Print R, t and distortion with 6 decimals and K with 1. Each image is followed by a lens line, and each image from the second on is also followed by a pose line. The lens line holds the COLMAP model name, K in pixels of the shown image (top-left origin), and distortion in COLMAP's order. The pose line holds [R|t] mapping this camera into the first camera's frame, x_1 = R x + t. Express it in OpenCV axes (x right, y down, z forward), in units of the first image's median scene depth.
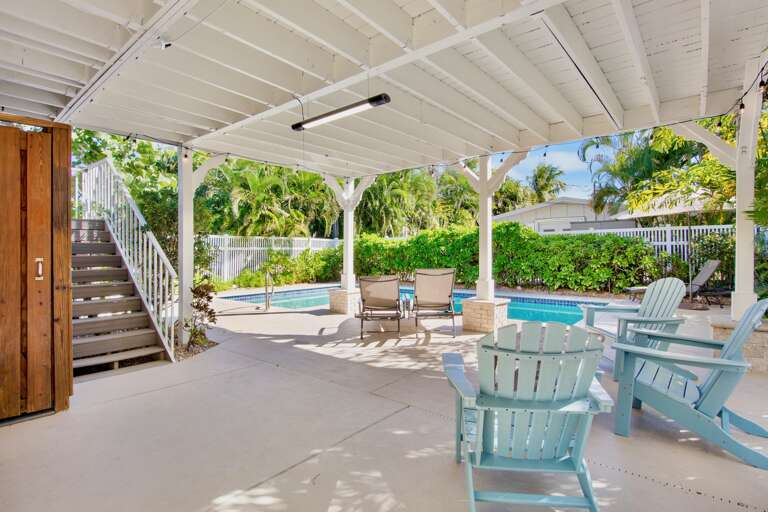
lens RADIAL K [[376.2, 0, 381.7], [0, 376.2, 256.7], [0, 0, 1]] dist [-0.019719, -0.000411]
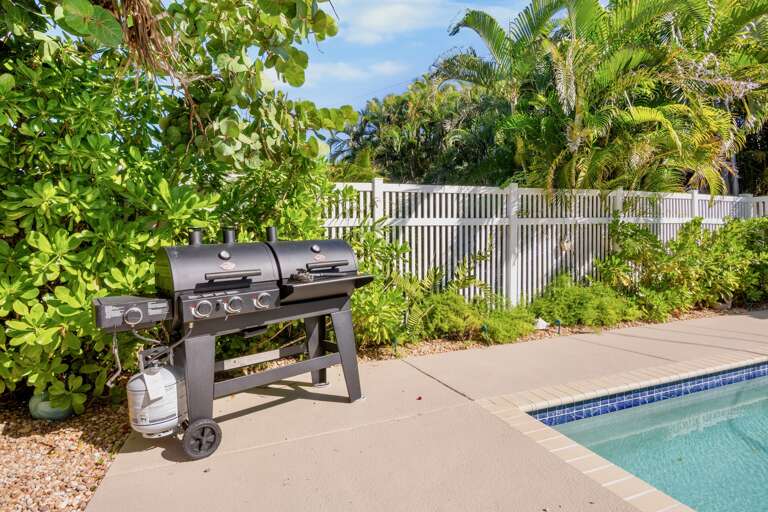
lens RADIAL K [[376.2, 0, 385.4], [0, 376.2, 255.8], [0, 0, 1]] dist [-0.019719, -0.000411]
pose [[0.856119, -0.002629, -0.516771, -0.340368], [0.017471, 0.999563, 0.023858, 0.002032], [0.516483, -0.029453, 0.855791, 0.617632]]
